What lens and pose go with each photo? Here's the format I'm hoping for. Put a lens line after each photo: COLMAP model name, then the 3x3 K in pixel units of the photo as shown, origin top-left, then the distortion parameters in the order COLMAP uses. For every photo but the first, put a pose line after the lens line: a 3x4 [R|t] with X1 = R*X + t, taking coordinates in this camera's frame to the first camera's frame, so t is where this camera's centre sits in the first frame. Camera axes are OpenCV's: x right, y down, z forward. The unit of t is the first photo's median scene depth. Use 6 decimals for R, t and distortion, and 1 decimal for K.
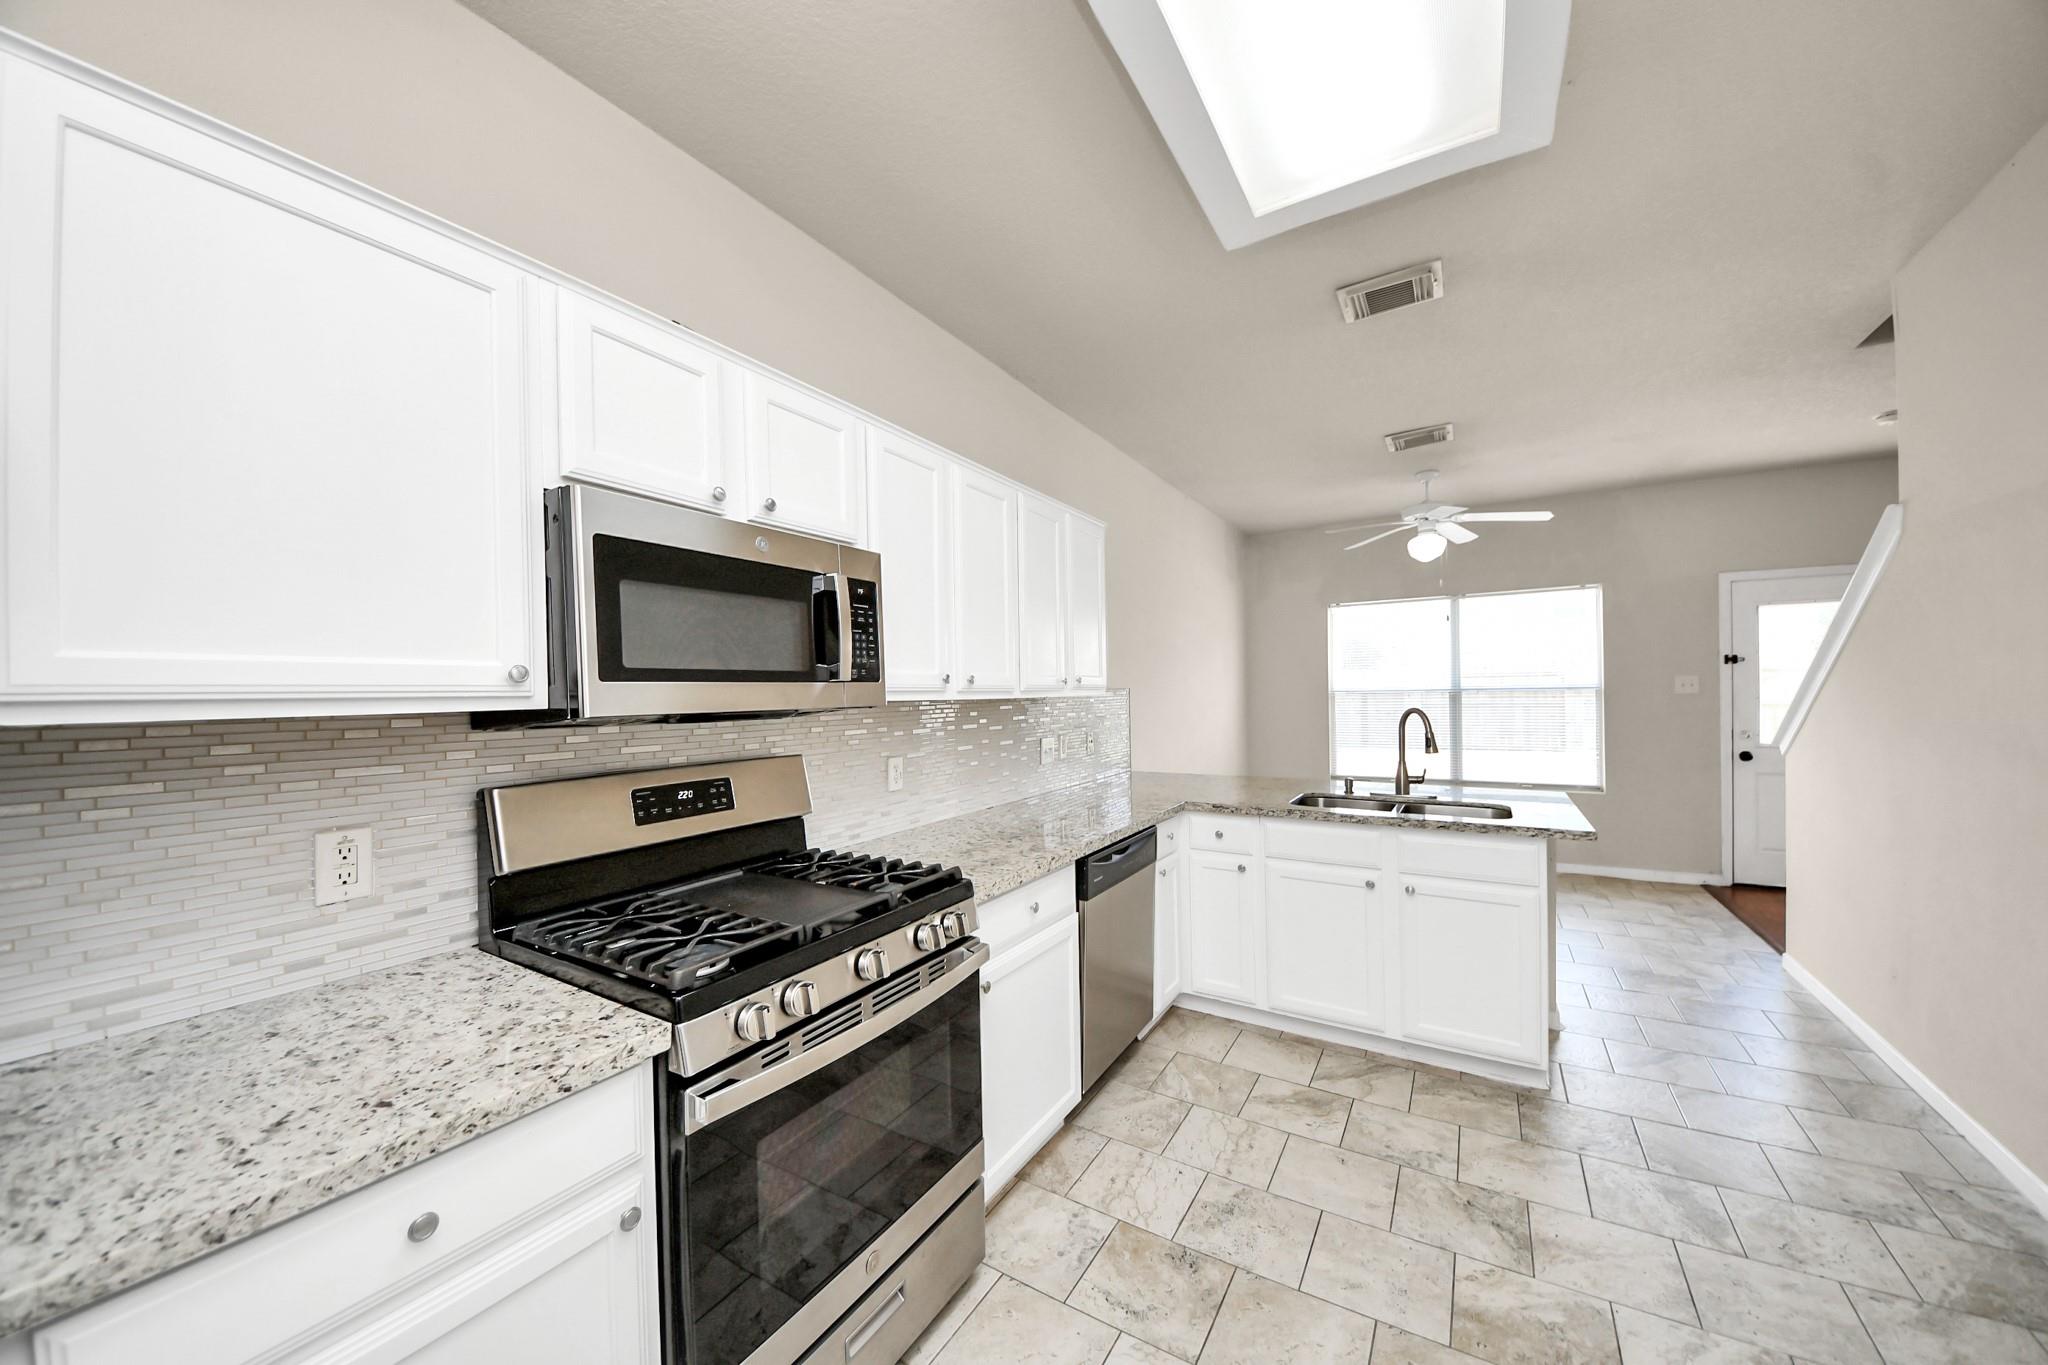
lens RADIAL K [[755.0, 0, 1000.4], [0, 755.0, 690.5], [0, 0, 1]] dist [-0.000144, -0.011808]
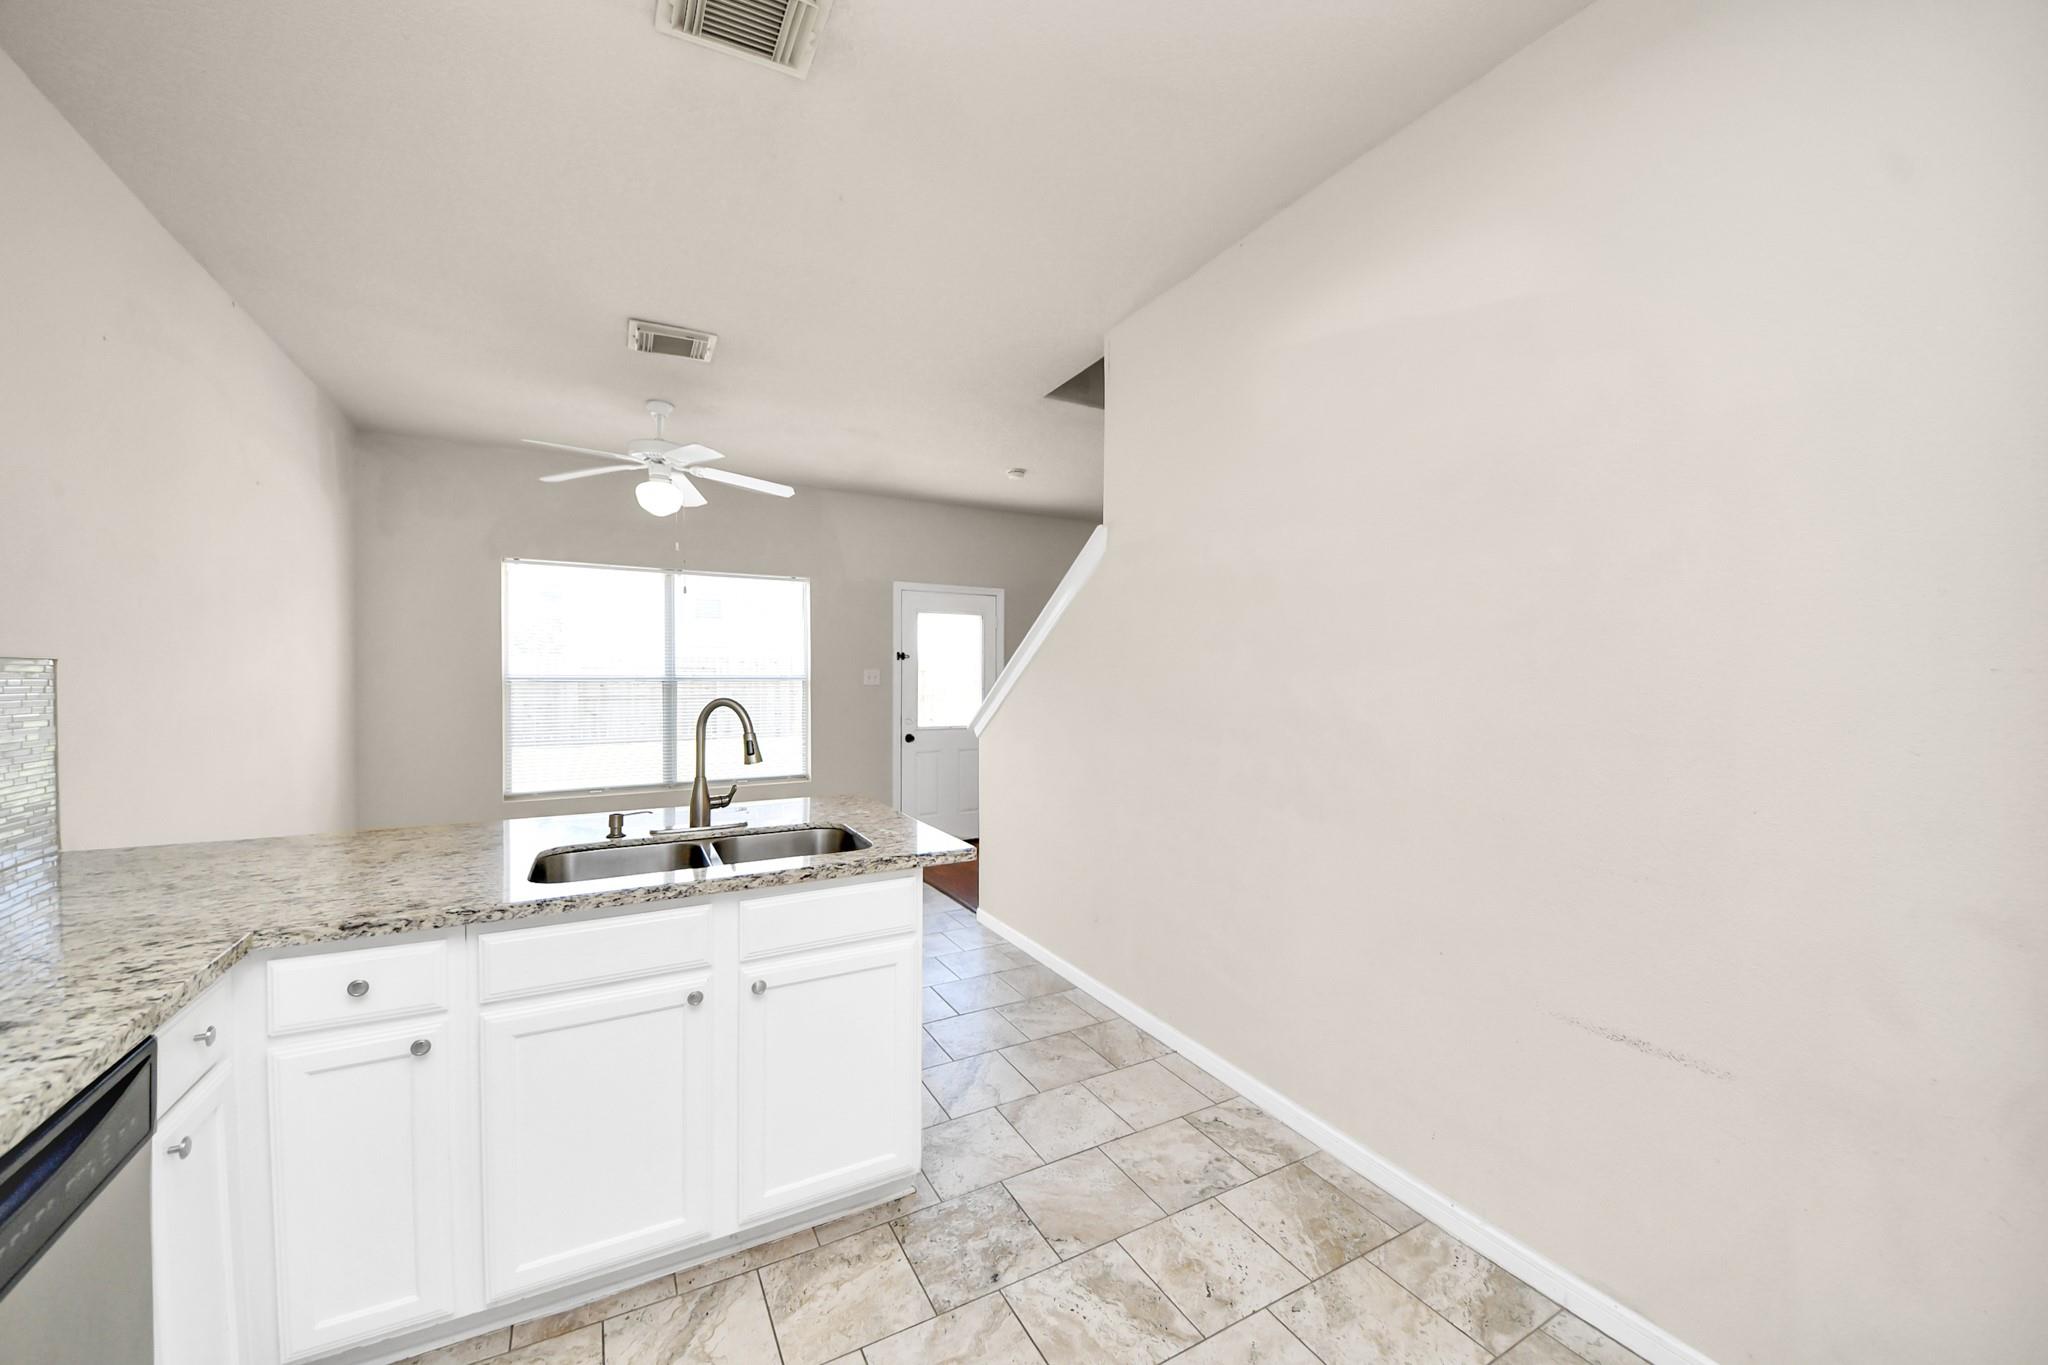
lens RADIAL K [[737.4, 0, 1034.0], [0, 737.4, 686.4], [0, 0, 1]] dist [0.041946, -0.031132]
pose [[0.468022, 0.007785, 0.883683, 0.112758], [-0.010418, 0.999940, -0.003291, 0.015517], [-0.883655, -0.007666, 0.468075, 0.568823]]
